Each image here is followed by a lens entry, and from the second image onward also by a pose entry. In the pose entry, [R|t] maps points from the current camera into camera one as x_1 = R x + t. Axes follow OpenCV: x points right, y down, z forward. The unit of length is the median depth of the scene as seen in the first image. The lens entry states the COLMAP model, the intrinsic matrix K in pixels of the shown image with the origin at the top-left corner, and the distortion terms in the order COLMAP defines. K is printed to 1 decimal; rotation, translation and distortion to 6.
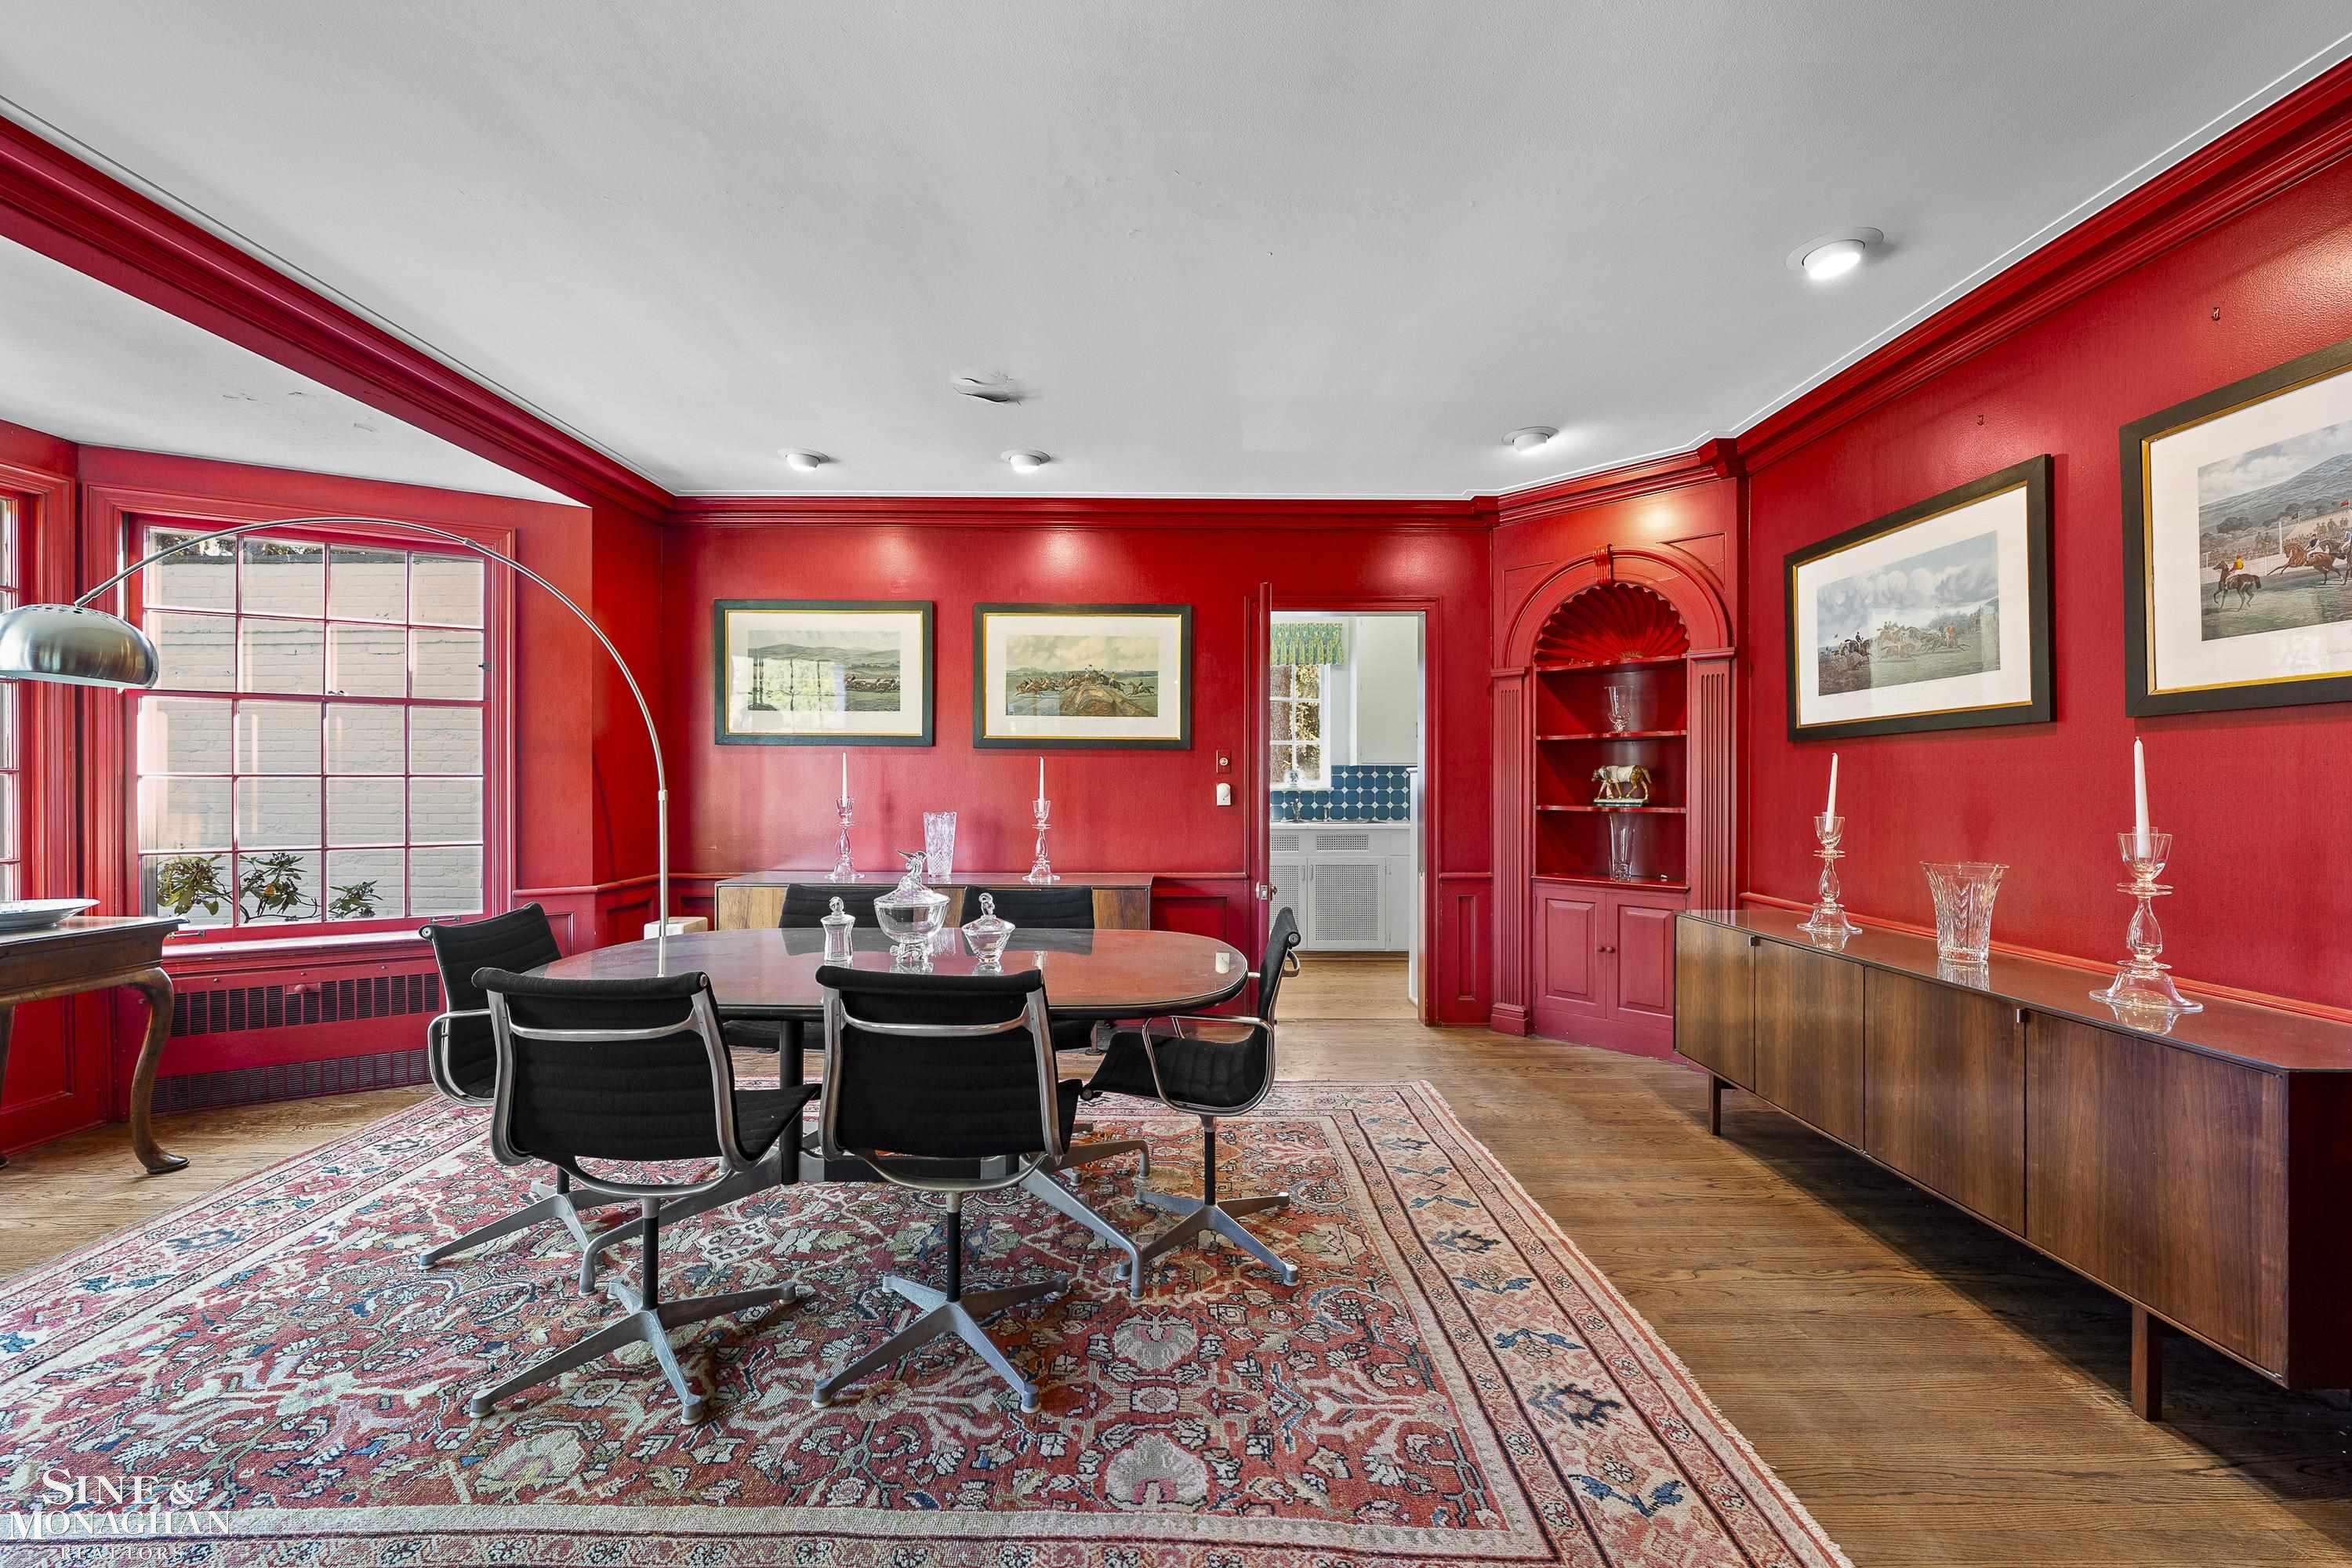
lens RADIAL K [[934.5, 0, 1177.0], [0, 934.5, 784.1], [0, 0, 1]] dist [-0.005890, 0.000018]
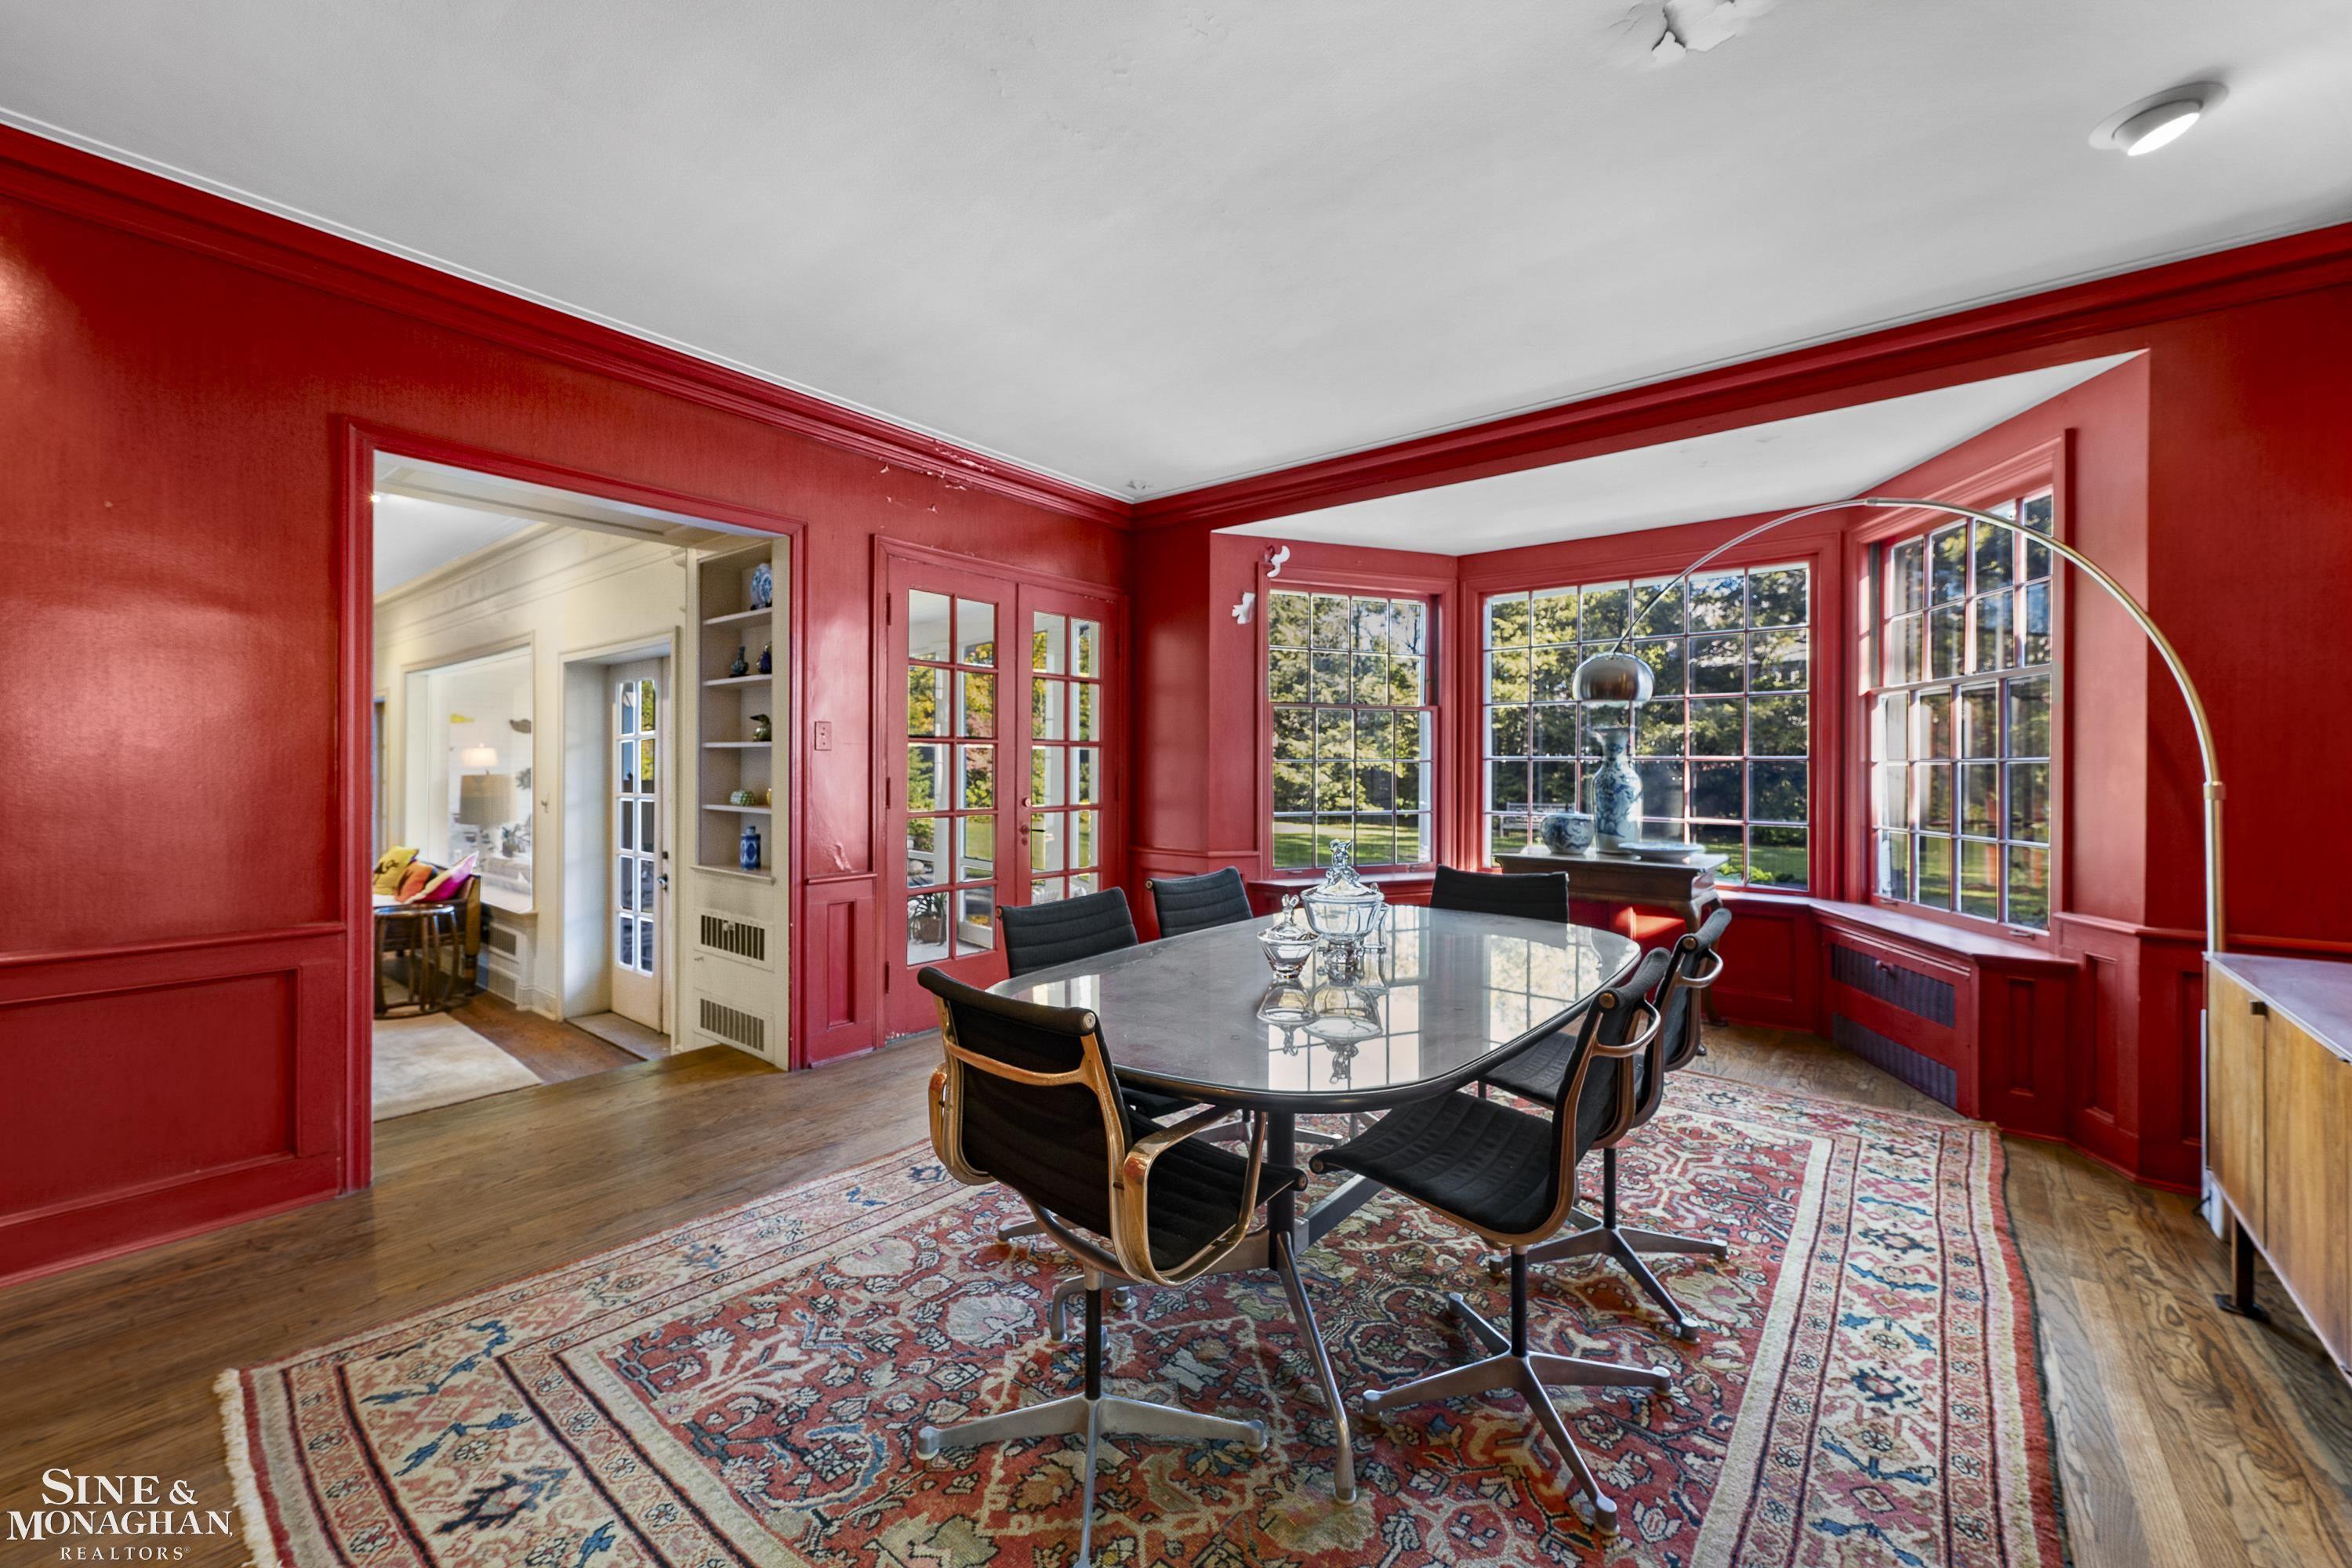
lens RADIAL K [[934.5, 0, 1172.6], [0, 934.5, 779.0], [0, 0, 1]] dist [-0.005890, 0.000018]
pose [[-0.634351, 0.003608, -0.773037, 0.599134], [-0.006796, 0.999924, 0.010243, 0.009601], [0.773015, 0.011752, -0.634278, 1.722164]]
